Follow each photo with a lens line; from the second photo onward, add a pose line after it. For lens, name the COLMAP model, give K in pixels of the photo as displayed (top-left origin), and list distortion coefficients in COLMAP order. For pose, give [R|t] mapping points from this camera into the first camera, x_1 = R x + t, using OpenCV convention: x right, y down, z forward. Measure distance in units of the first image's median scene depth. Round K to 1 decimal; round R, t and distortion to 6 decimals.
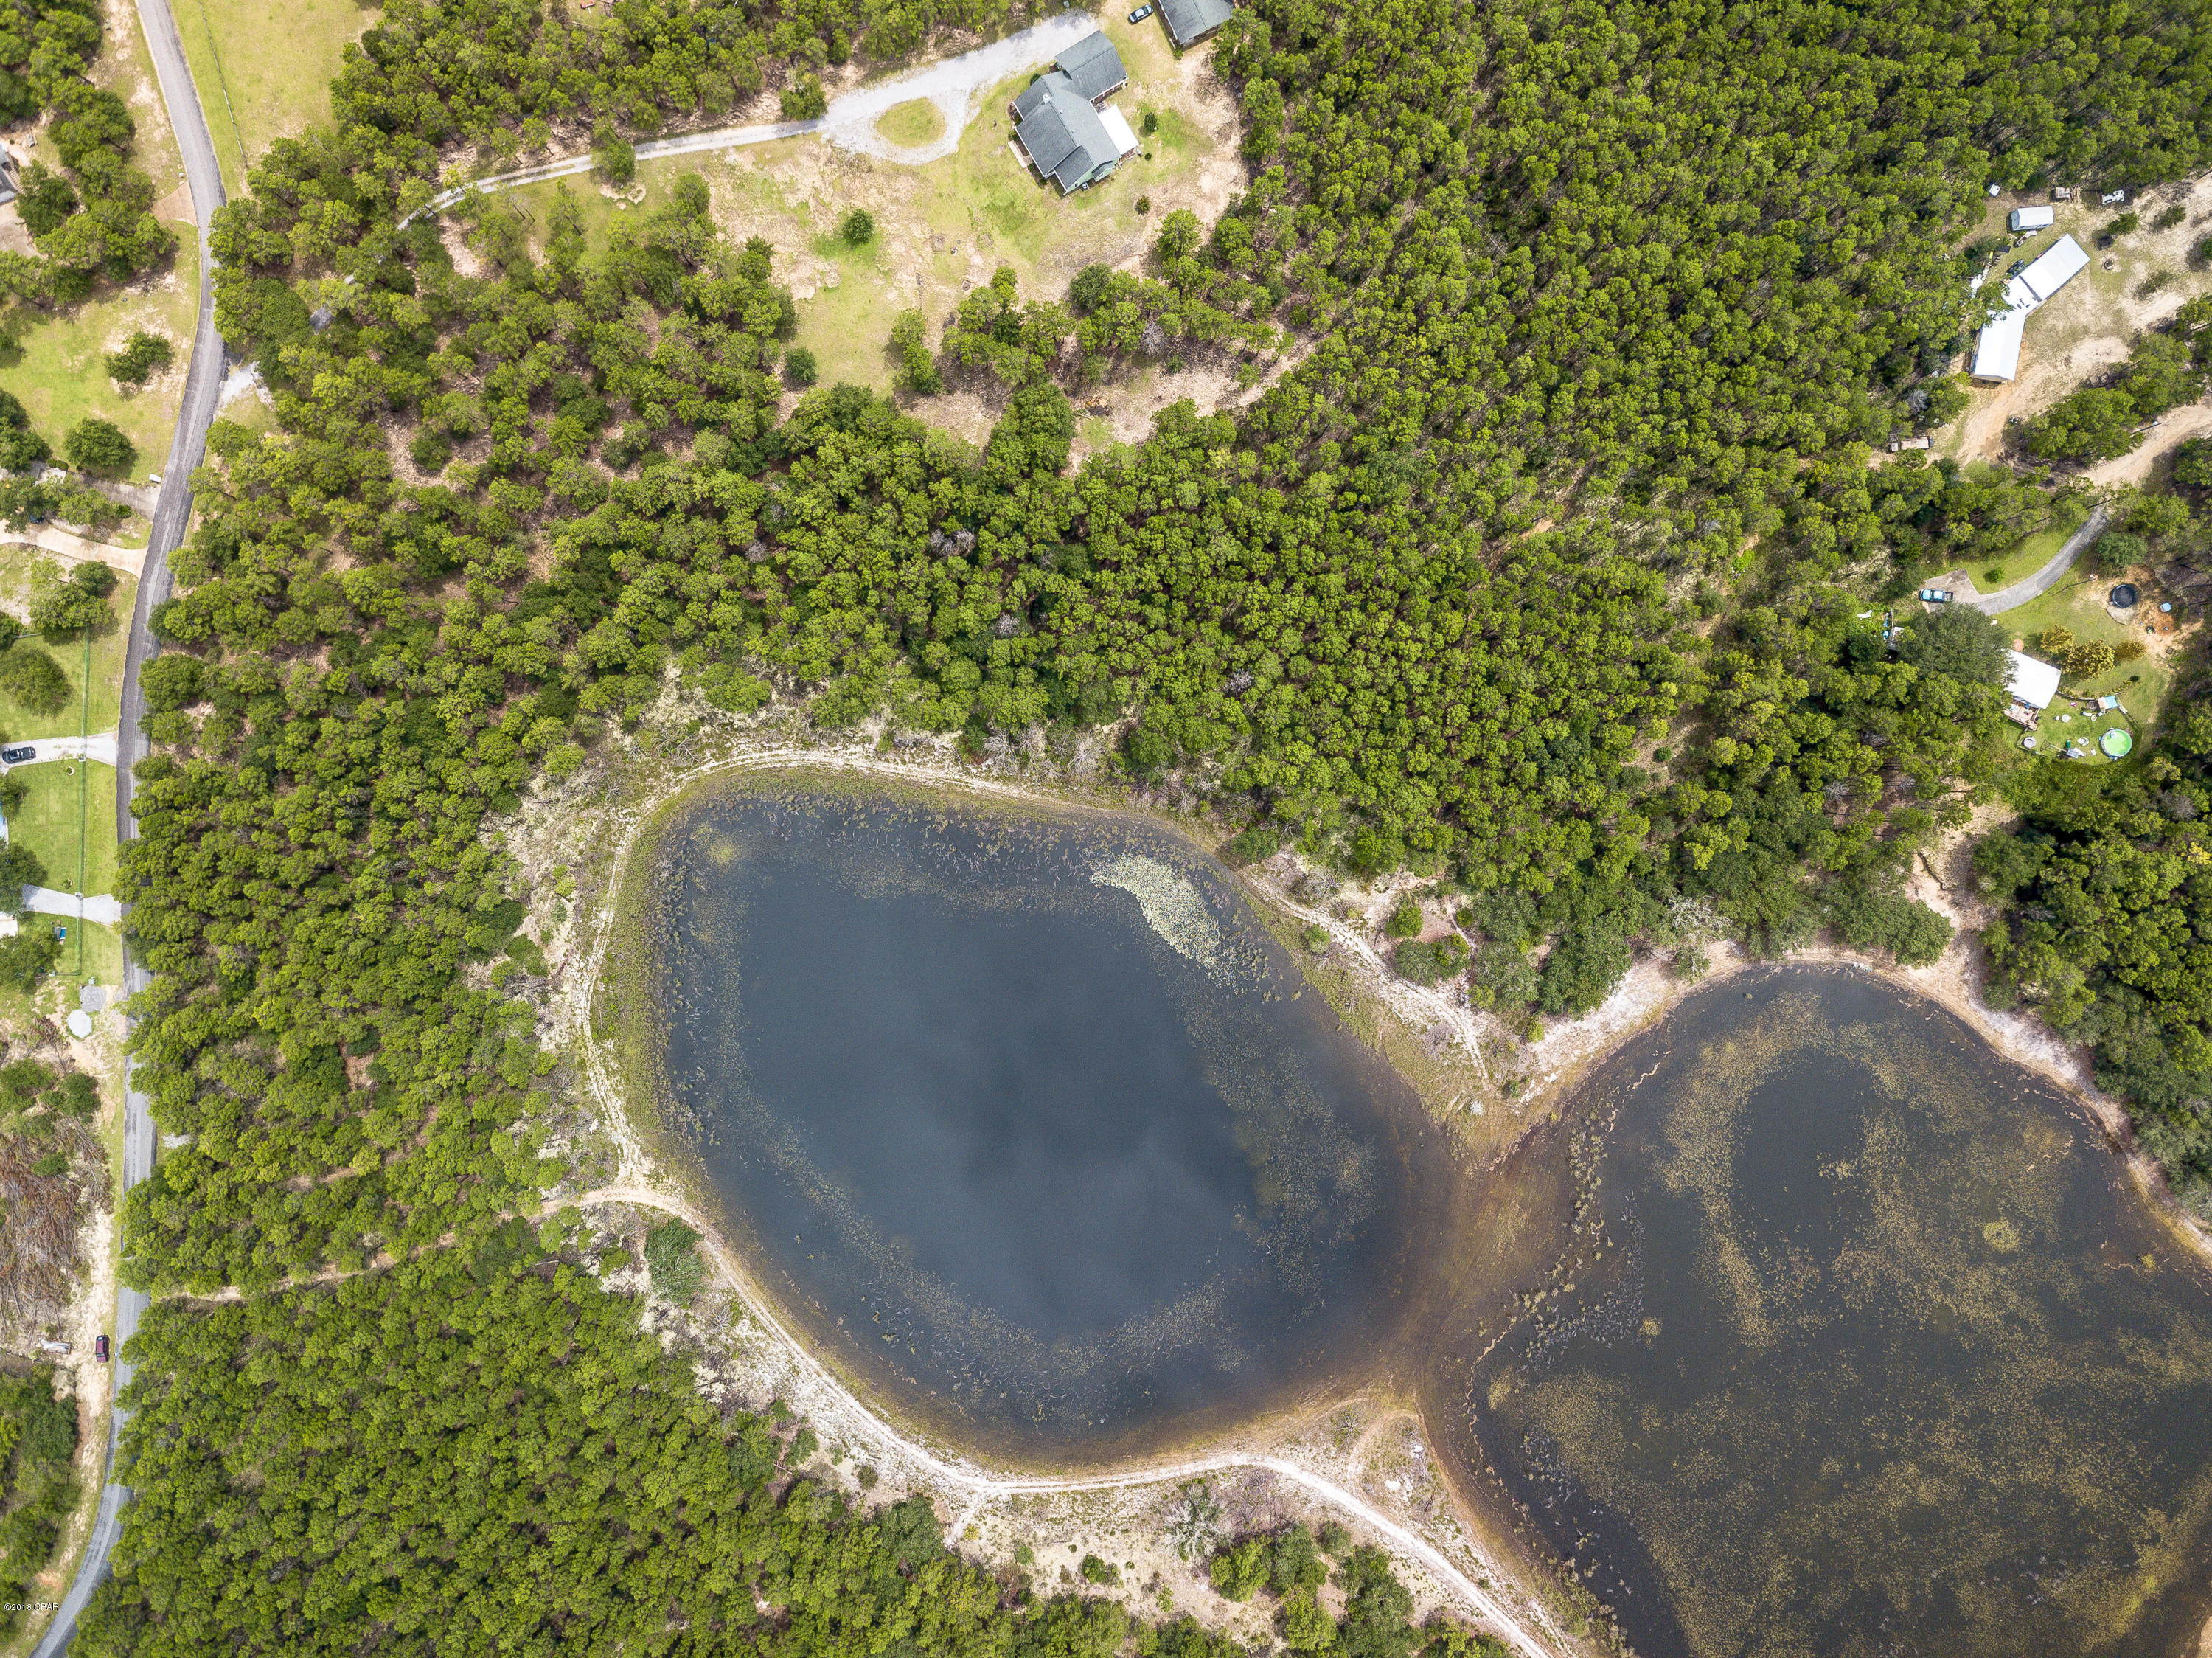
lens RADIAL K [[1707.9, 0, 1112.1], [0, 1707.9, 836.9], [0, 0, 1]] dist [0.027317, -0.002219]
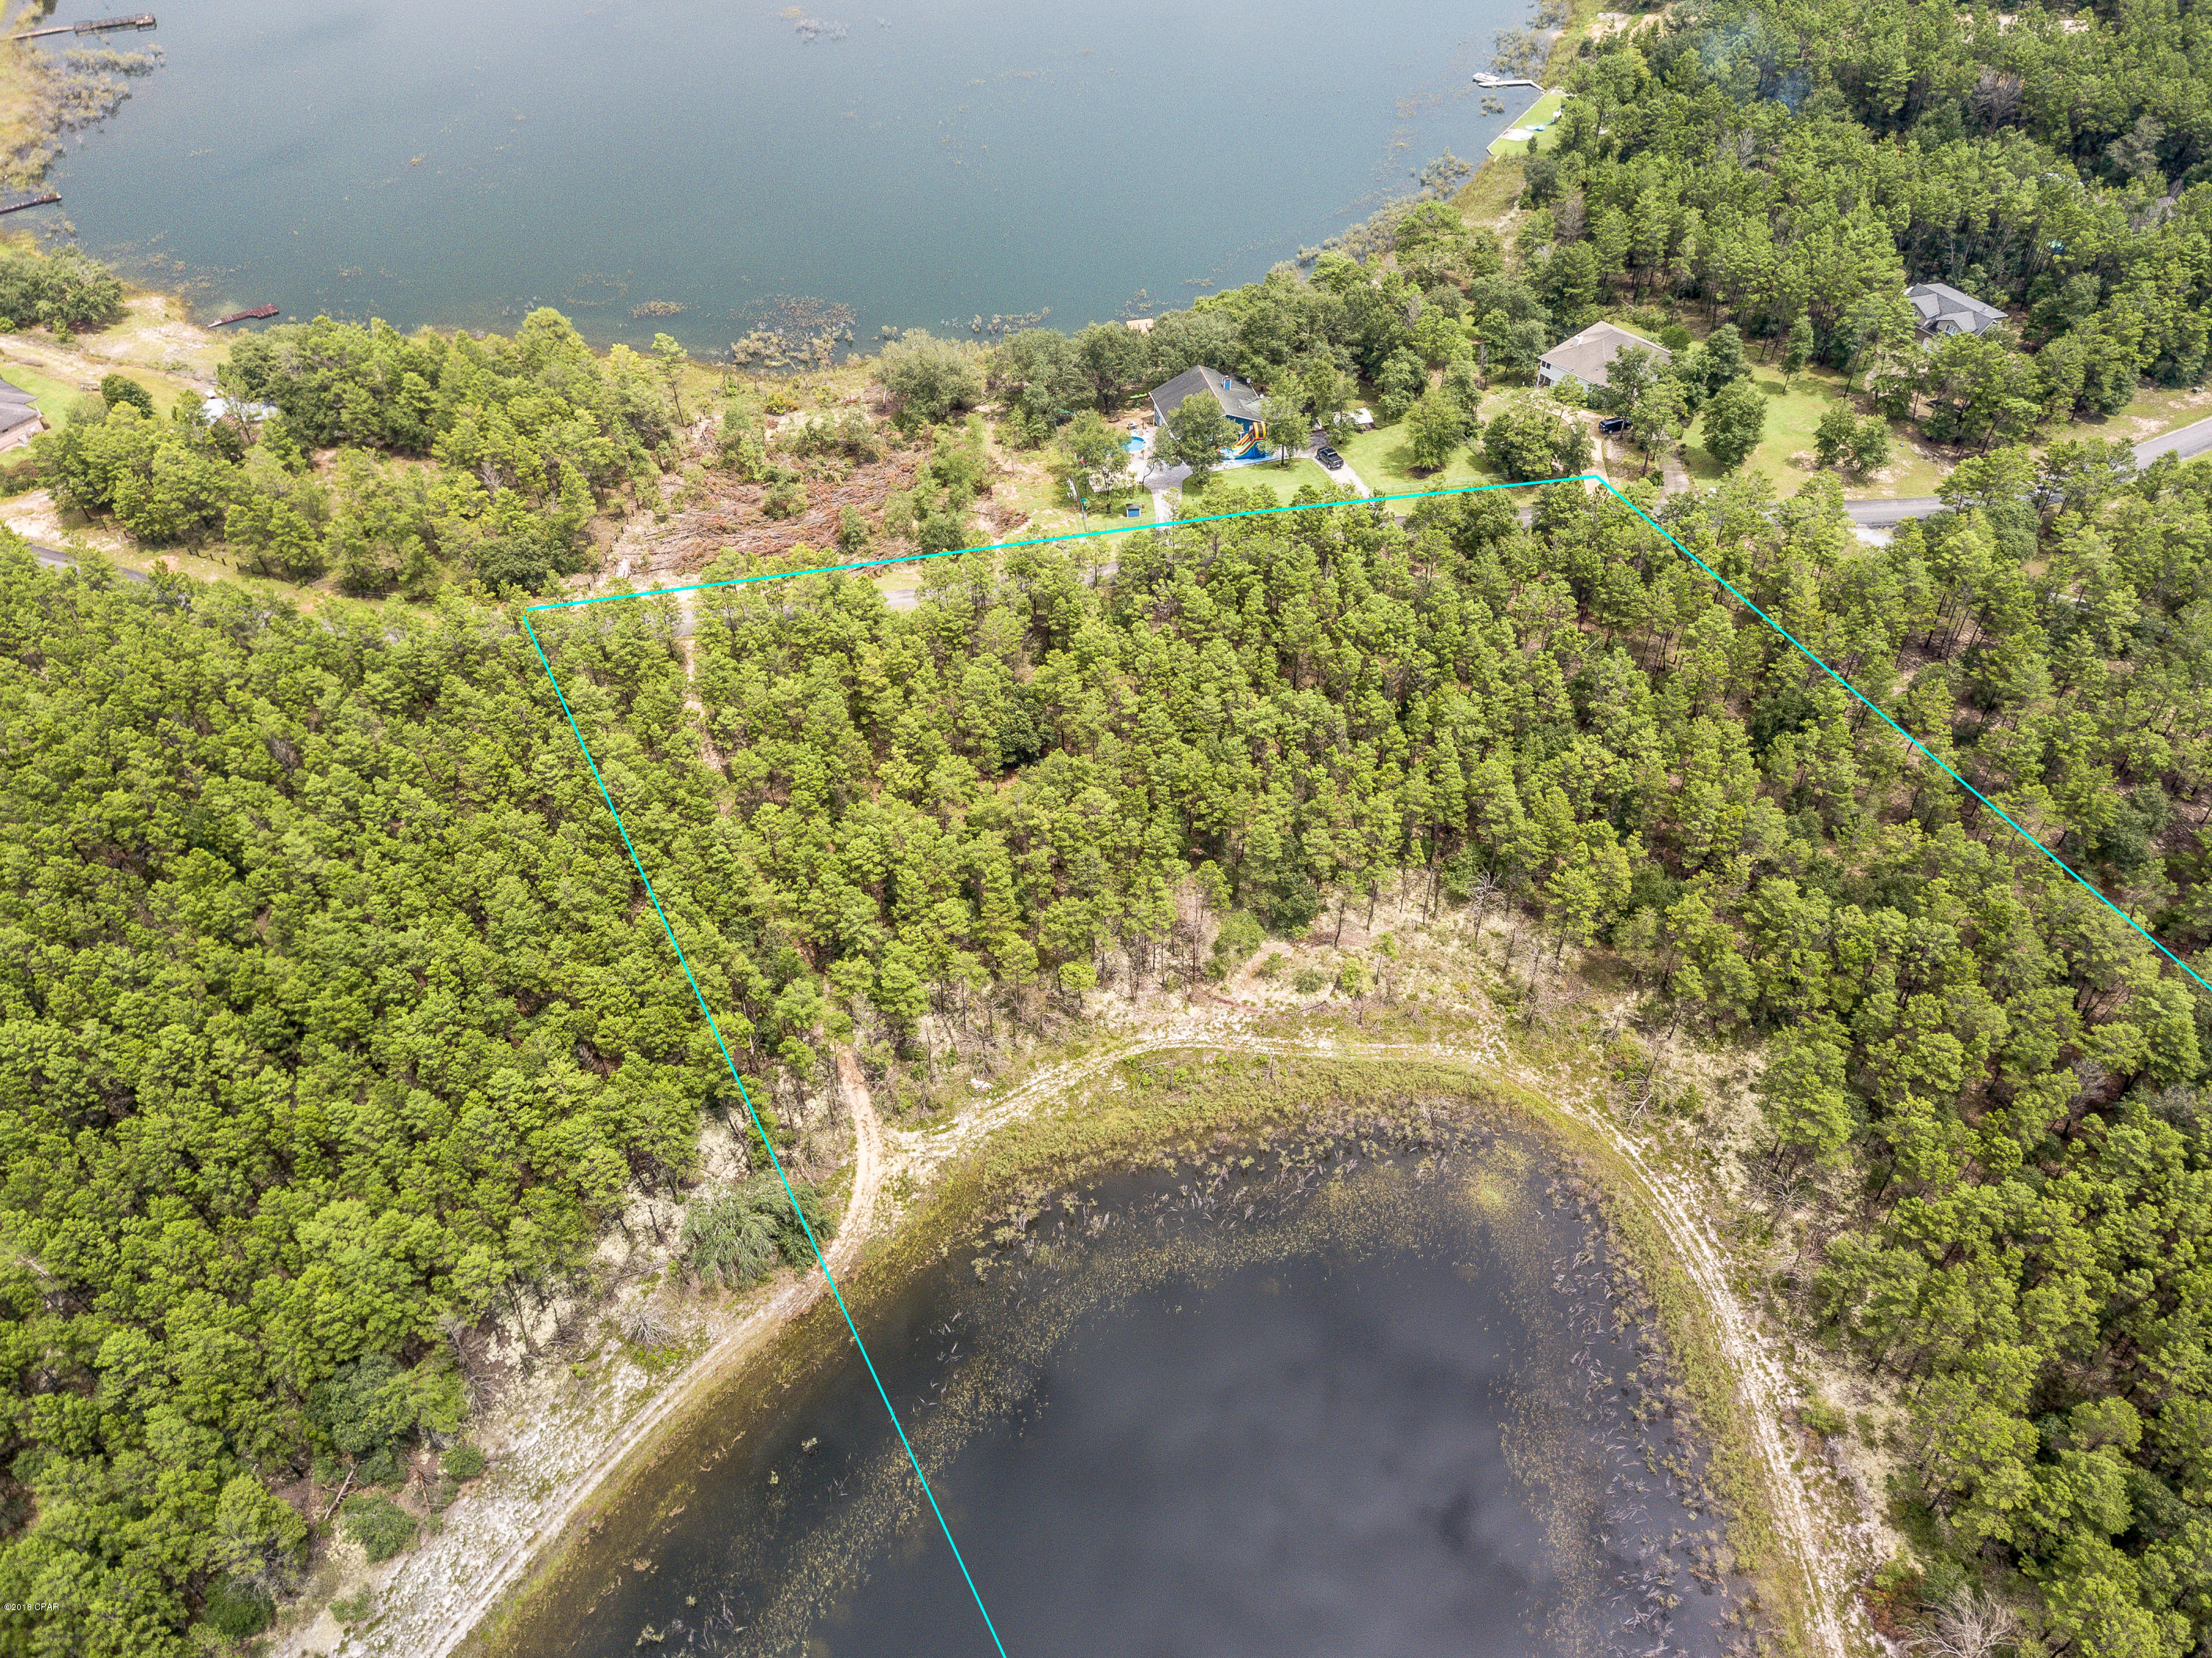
lens RADIAL K [[1707.9, 0, 1112.1], [0, 1707.9, 836.9], [0, 0, 1]] dist [0.027317, -0.002219]
pose [[0.186938, 0.692413, -0.696864, 0.059144], [-0.981758, 0.156744, -0.107620, 0.173626], [0.034711, 0.704270, 0.709083, 0.522011]]
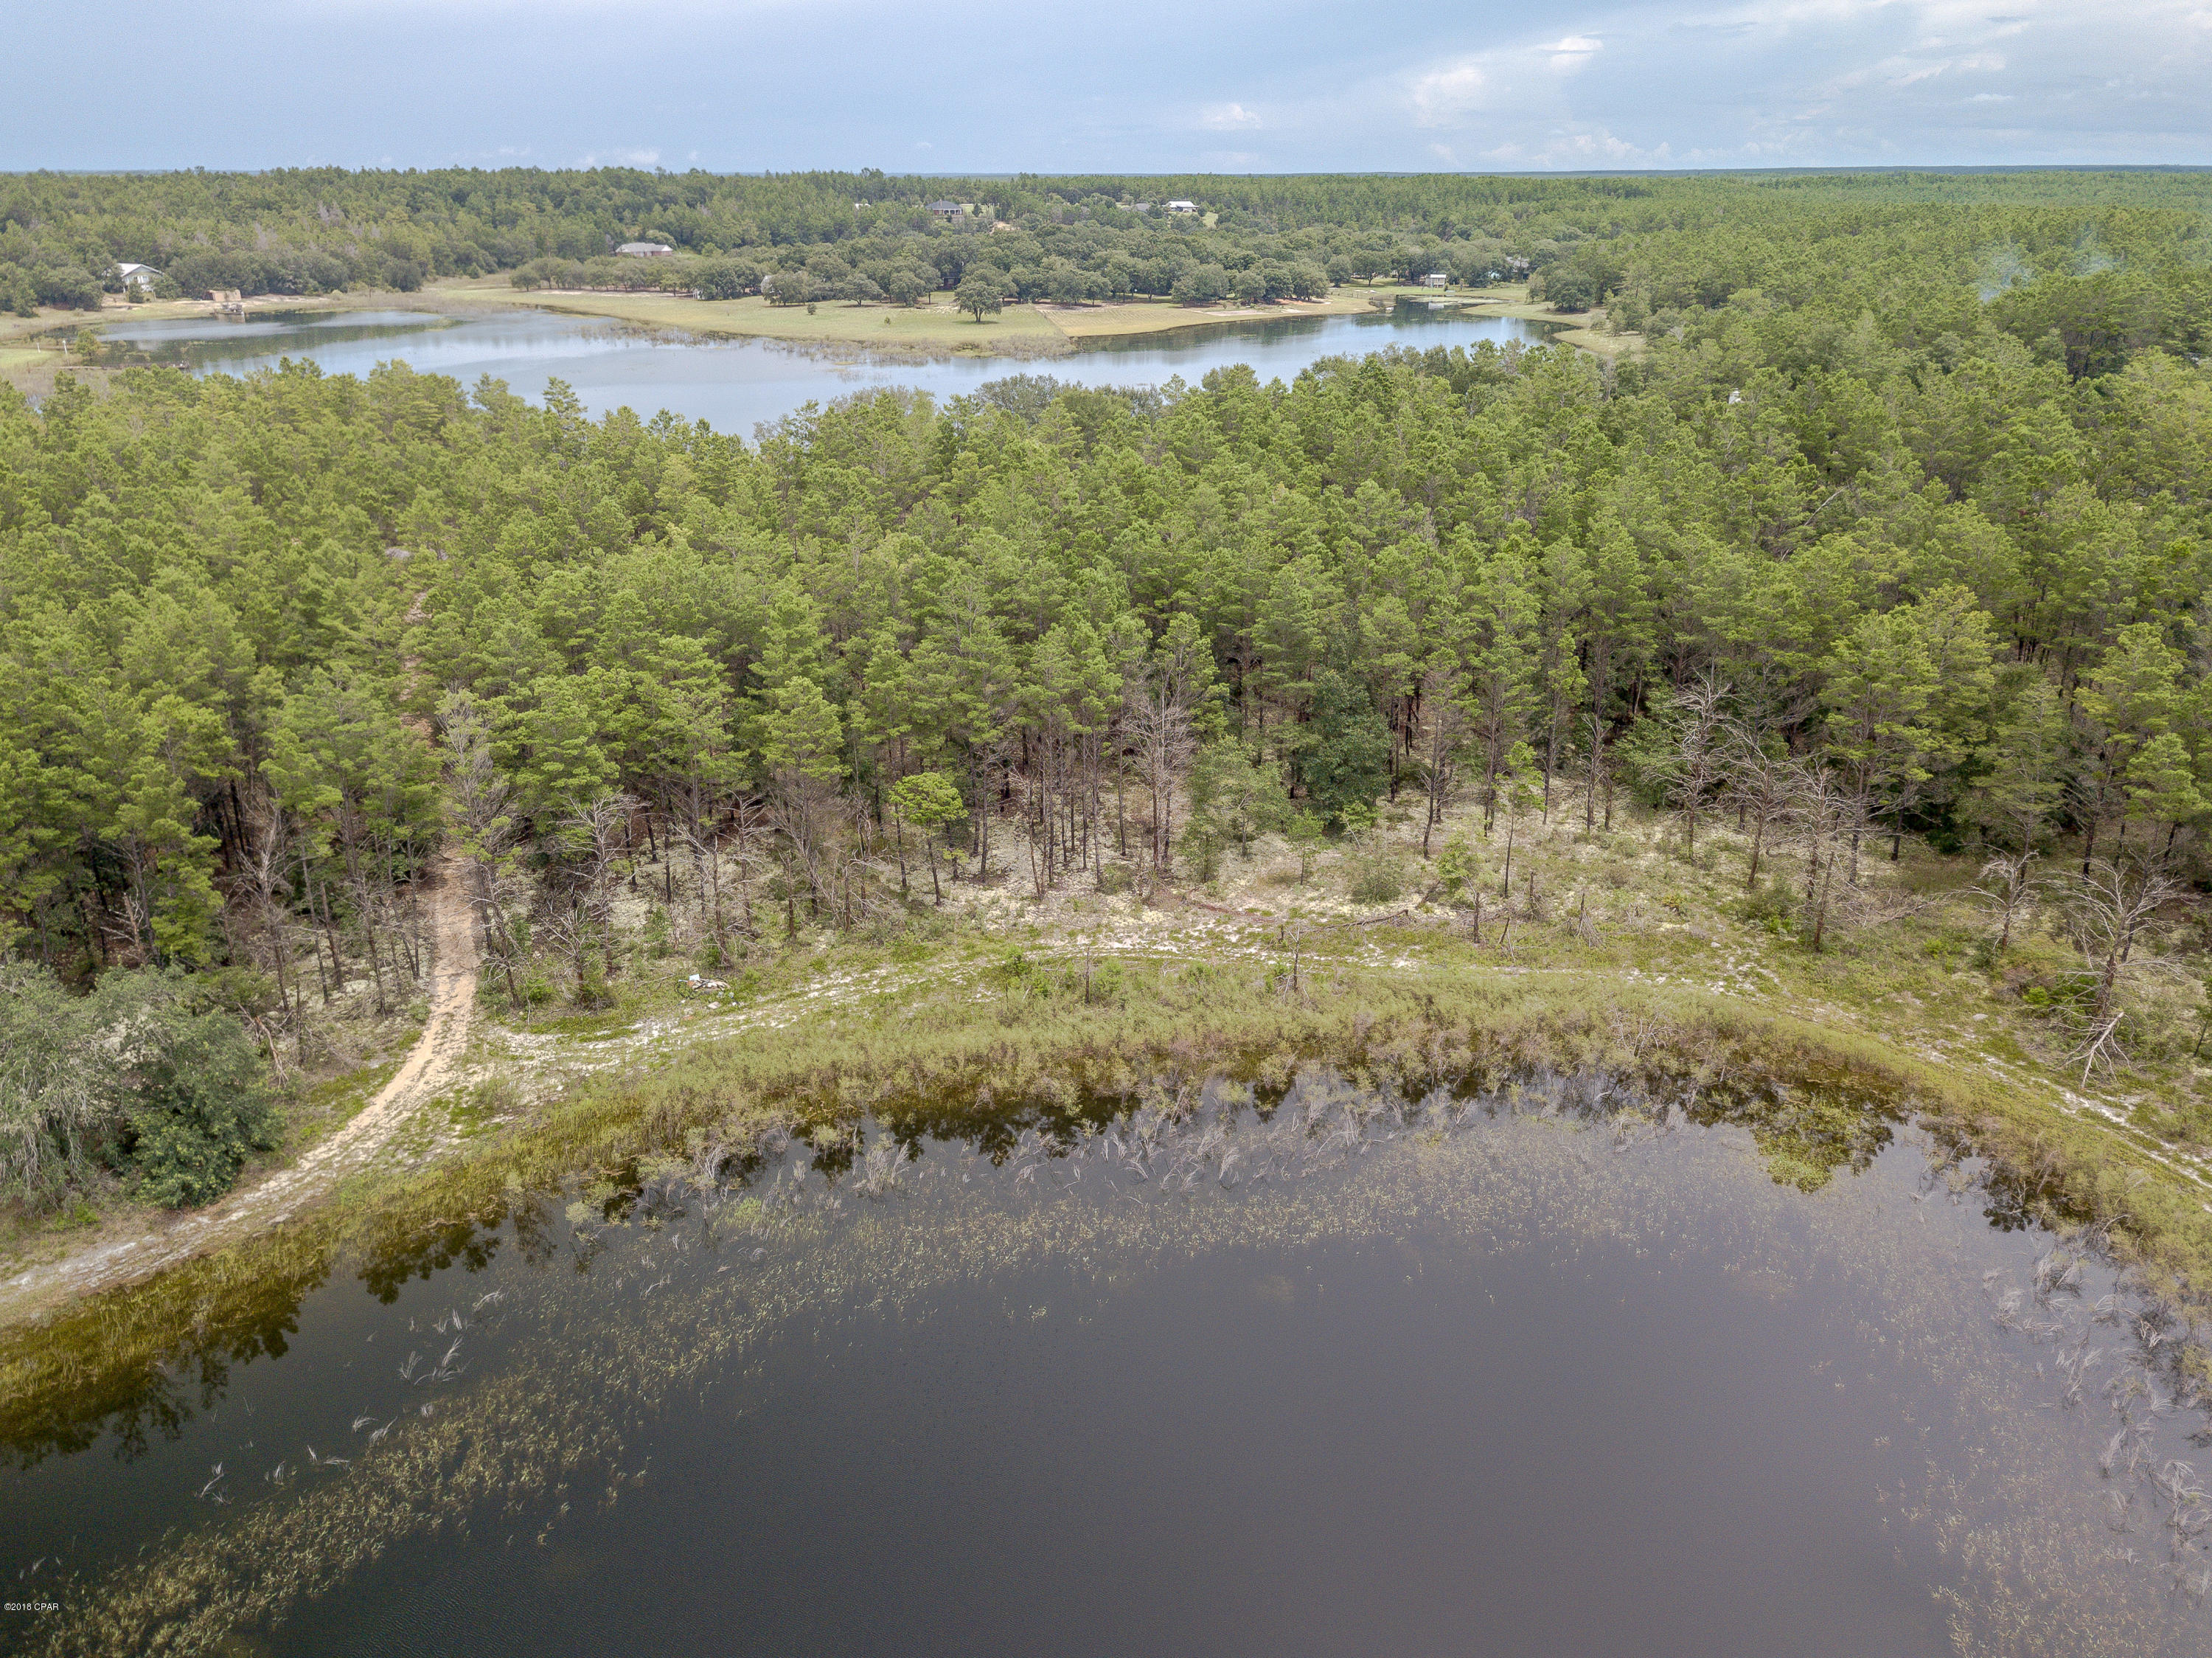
lens RADIAL K [[1707.9, 0, 1112.1], [0, 1707.9, 836.9], [0, 0, 1]] dist [0.027317, -0.002219]
pose [[0.116978, 0.331254, -0.936262, -0.026184], [-0.992612, 0.069570, -0.099404, 0.126760], [0.032208, 0.940973, 0.336945, 0.878748]]
